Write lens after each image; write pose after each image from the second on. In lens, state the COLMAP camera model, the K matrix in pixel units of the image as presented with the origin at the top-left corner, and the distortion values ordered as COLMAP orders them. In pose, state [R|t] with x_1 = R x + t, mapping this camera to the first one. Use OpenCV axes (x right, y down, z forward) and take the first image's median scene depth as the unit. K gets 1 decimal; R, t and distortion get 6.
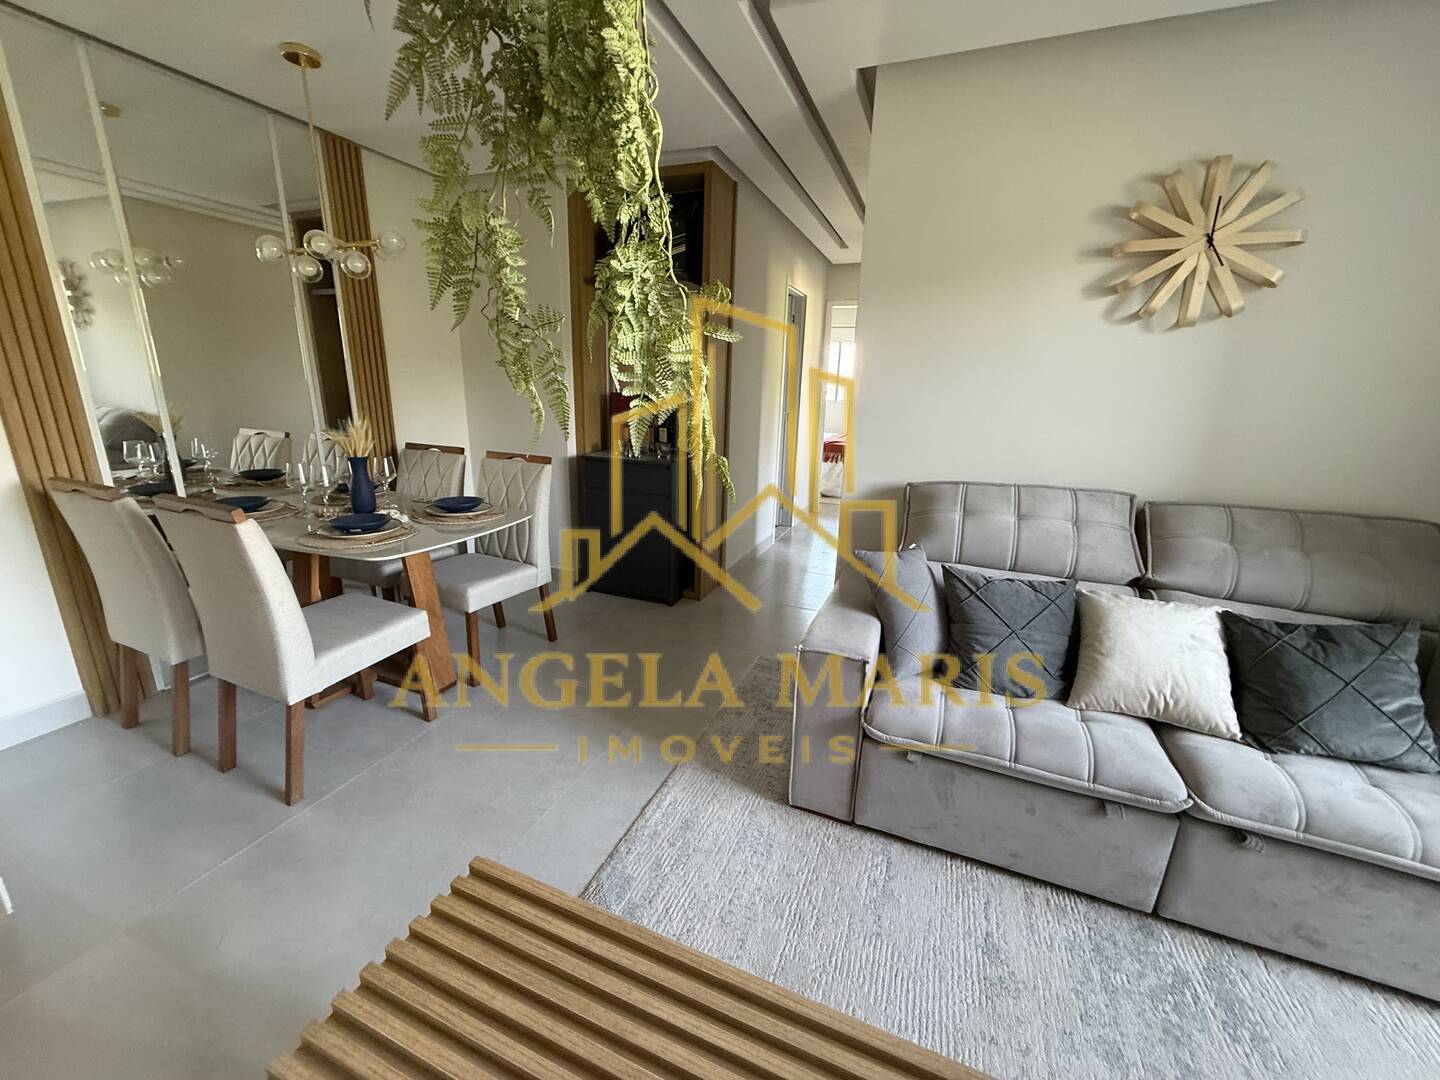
lens RADIAL K [[573.4, 0, 717.0], [0, 573.4, 540.2], [0, 0, 1]] dist [-0.000869, 0.000319]
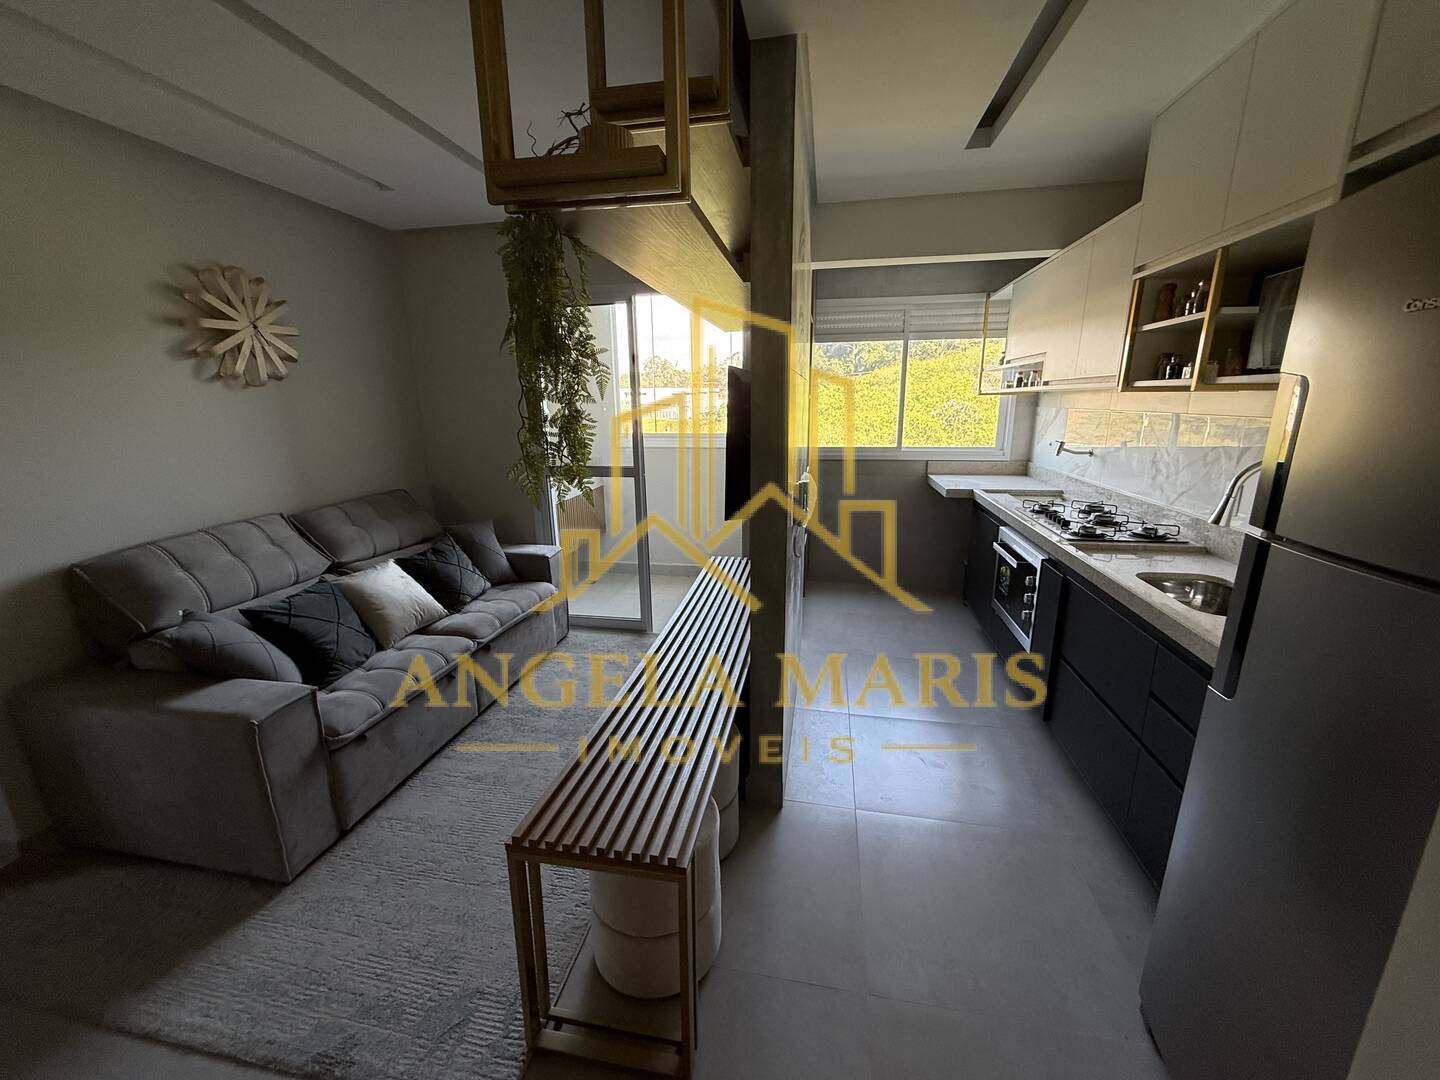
lens RADIAL K [[573.4, 0, 719.2], [0, 573.4, 538.9], [0, 0, 1]] dist [-0.000869, 0.000319]
pose [[-0.194606, -0.257284, 0.946537, -0.715964], [0.269419, 0.913851, 0.303792, -0.152234], [-0.943155, 0.314135, -0.108524, 0.220691]]
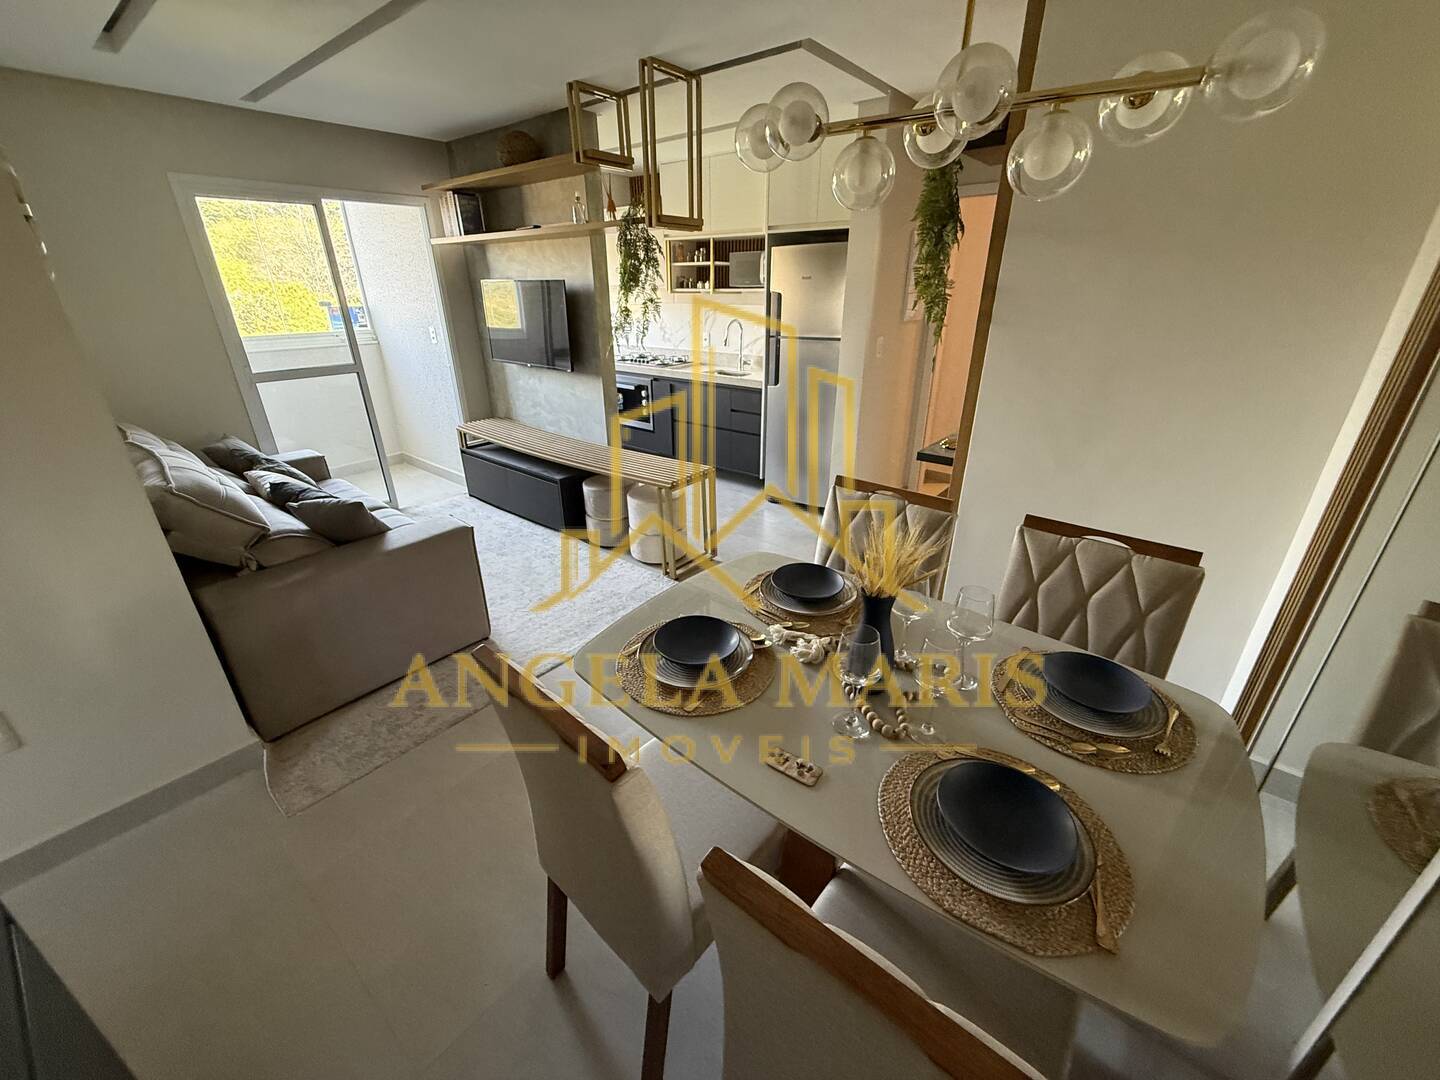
lens RADIAL K [[573.4, 0, 718.4], [0, 573.4, 537.6], [0, 0, 1]] dist [-0.000869, 0.000319]
pose [[-0.956687, -0.138449, 0.256091, -0.718308], [0.057608, 0.772248, 0.632704, -0.586164], [-0.285363, 0.620053, -0.730823, 1.617661]]
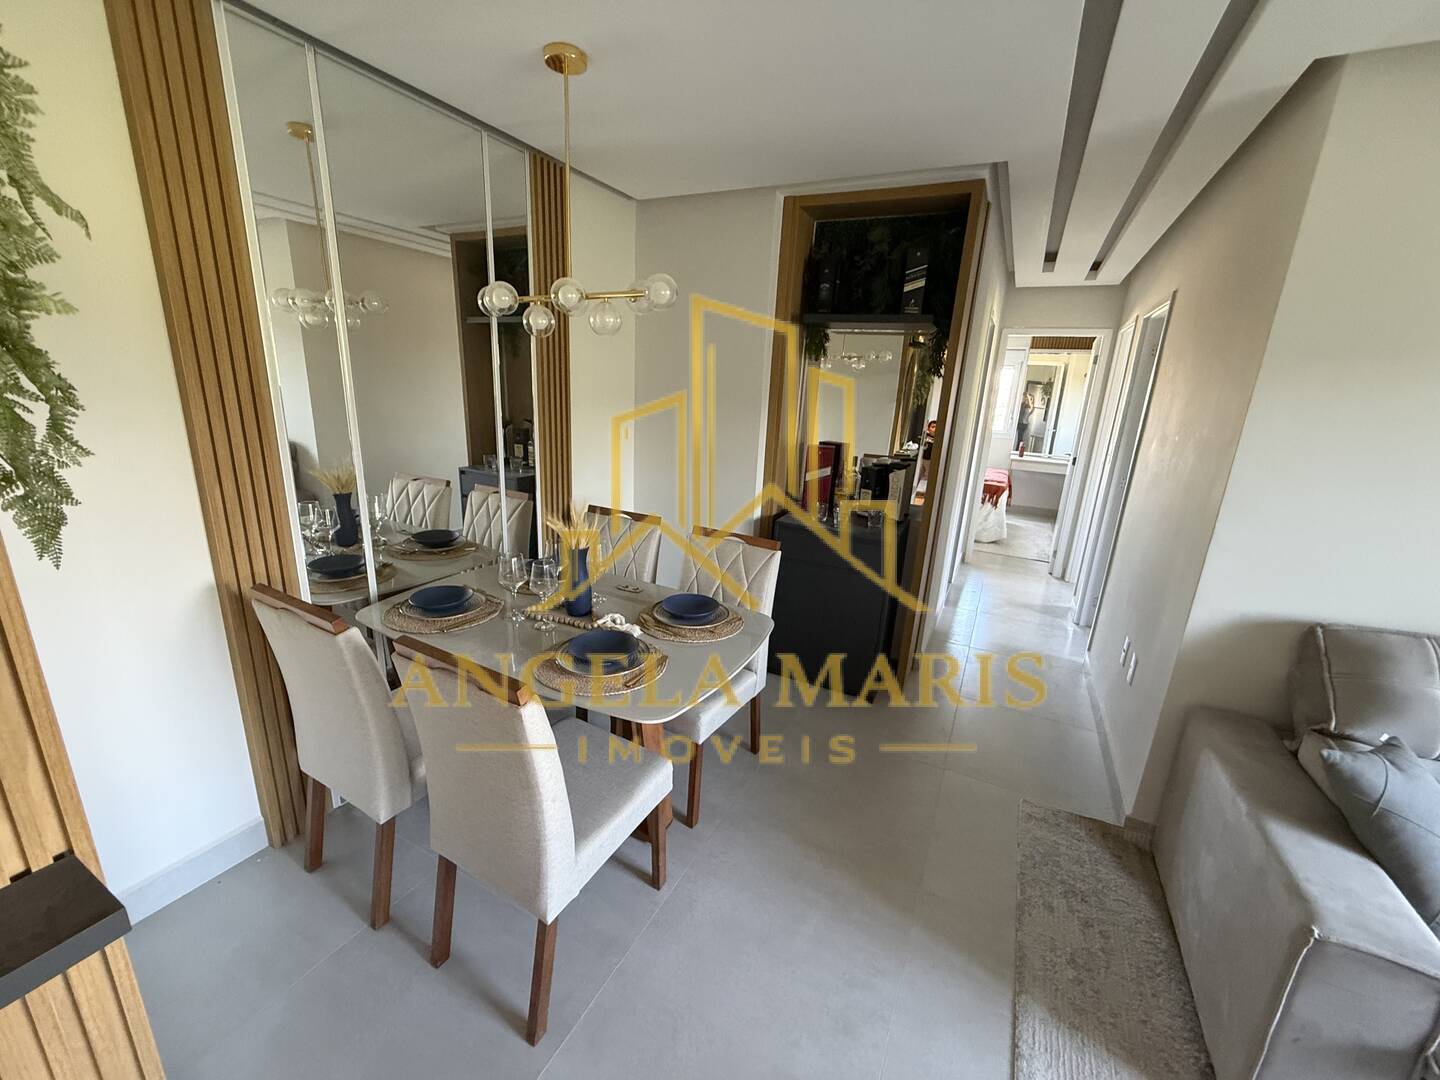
lens RADIAL K [[573.4, 0, 714.8], [0, 573.4, 537.9], [0, 0, 1]] dist [-0.000869, 0.000319]
pose [[0.995088, 0.045389, -0.087979, -0.424046], [-0.045759, 0.998950, -0.002196, -0.195709], [0.087787, 0.006211, 0.996120, 0.235717]]
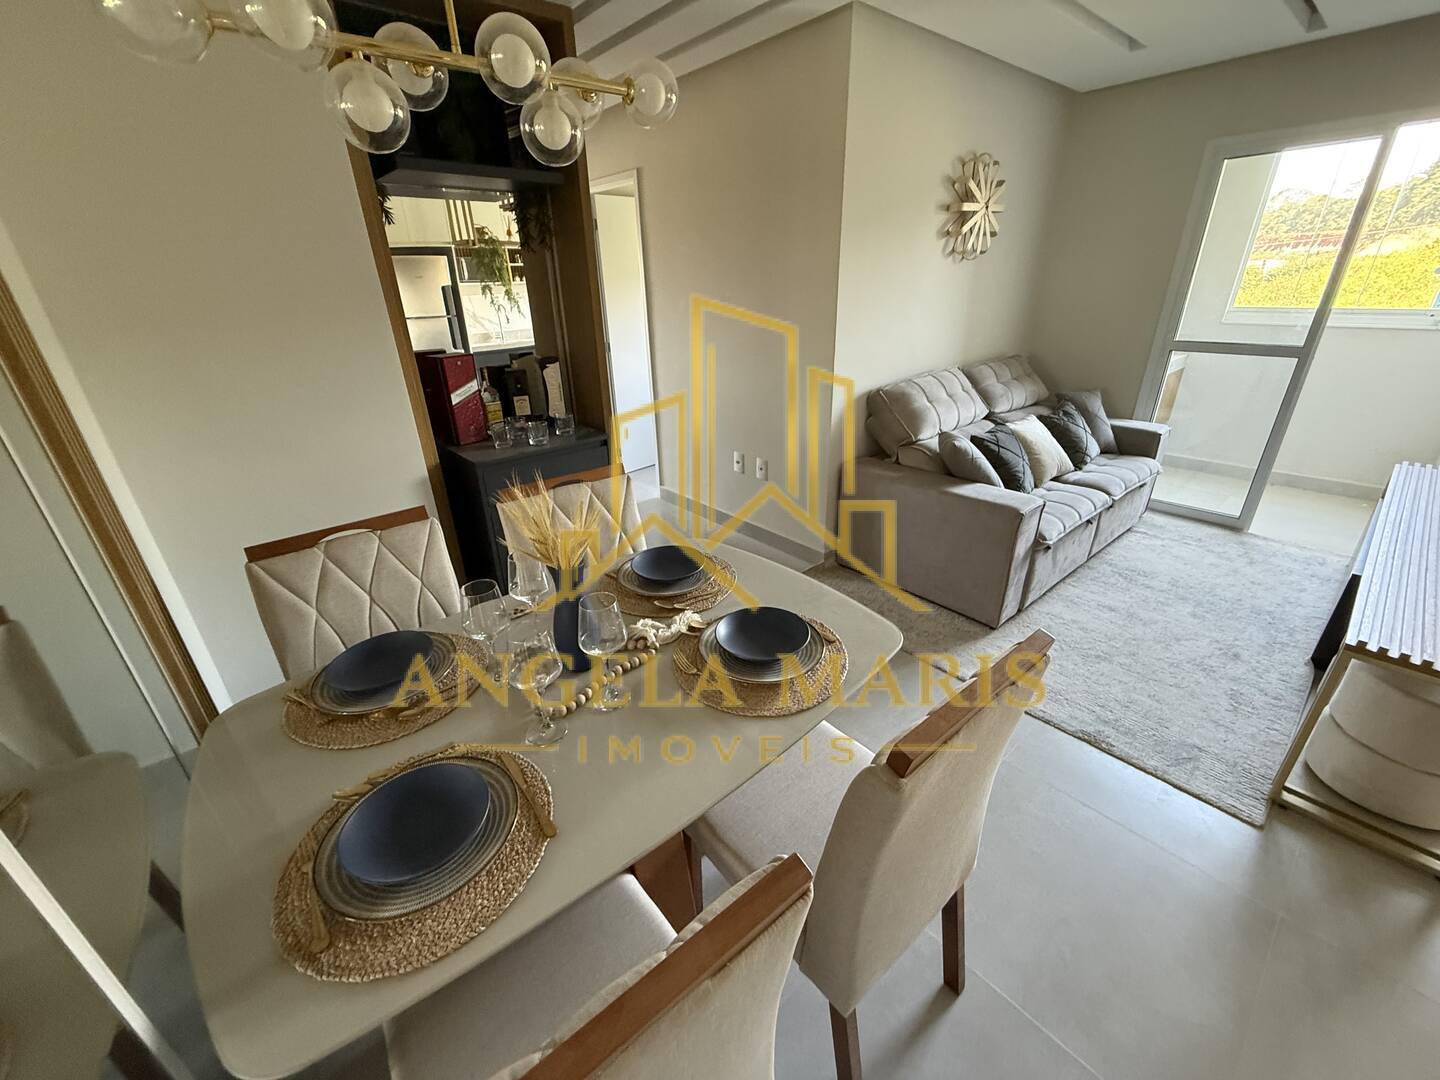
lens RADIAL K [[573.4, 0, 716.4], [0, 573.4, 538.4], [0, 0, 1]] dist [-0.000869, 0.000319]
pose [[0.461292, -0.403770, 0.790050, -1.106912], [0.277266, 0.911456, 0.303928, -0.324239], [-0.842813, 0.078855, 0.532399, 0.749004]]
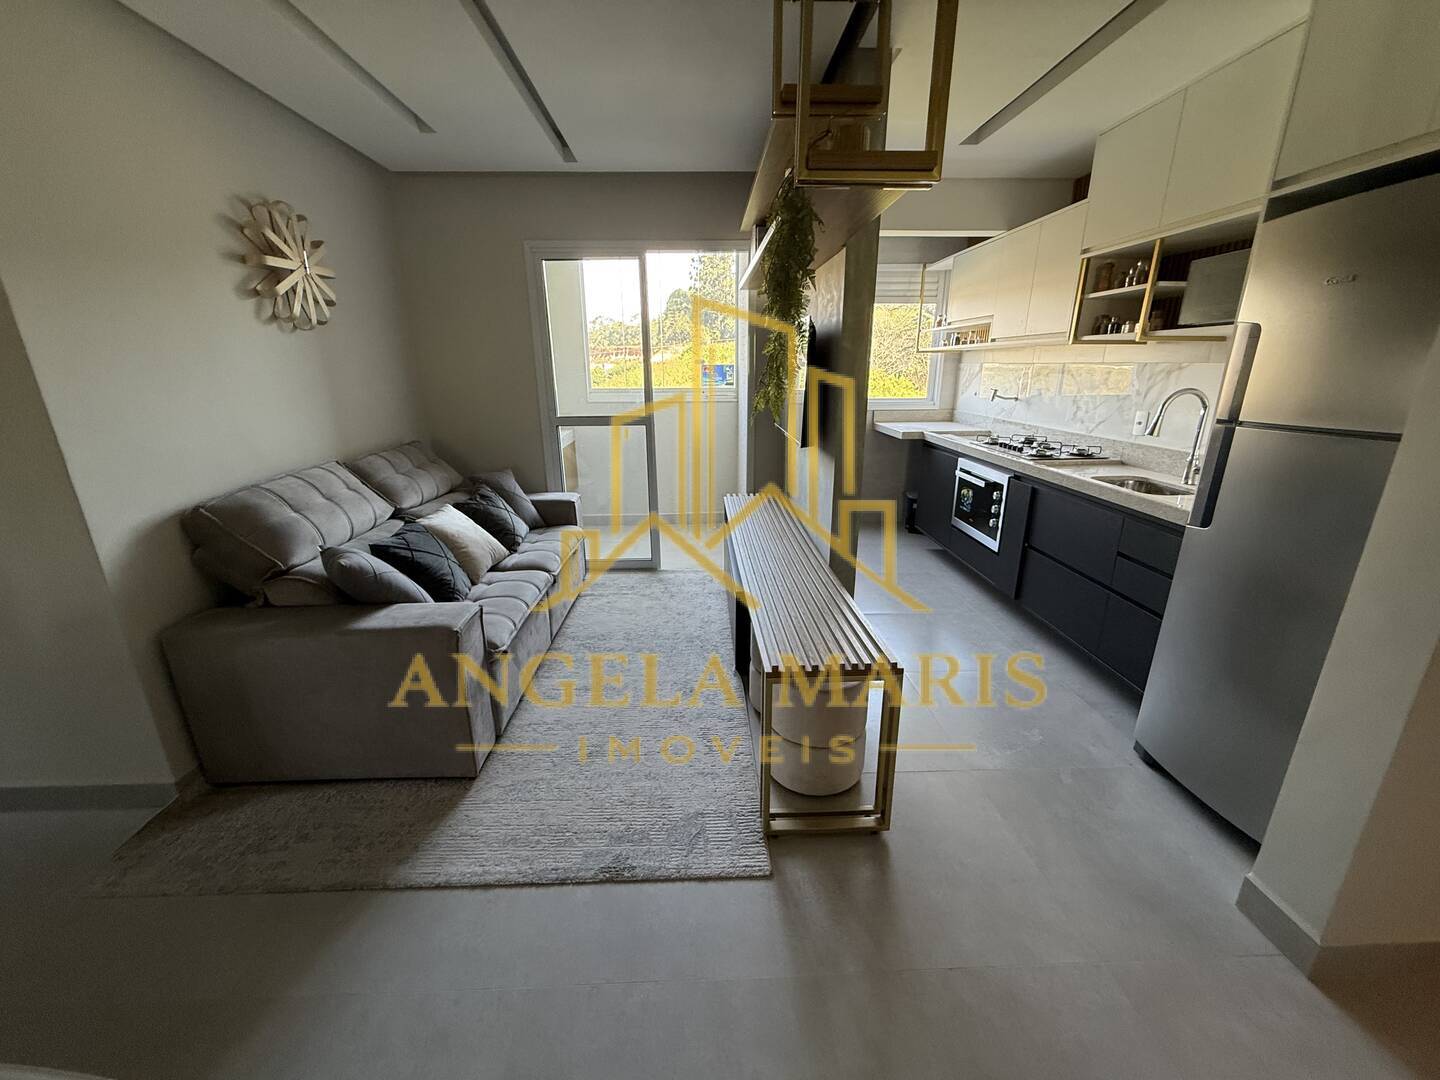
lens RADIAL K [[573.4, 0, 718.4], [0, 573.4, 538.5], [0, 0, 1]] dist [-0.000869, 0.000319]
pose [[-0.408253, -0.289213, 0.865844, -0.796894], [0.240453, 0.880922, 0.407626, -0.243903], [-0.880632, 0.374609, -0.290096, 0.683973]]
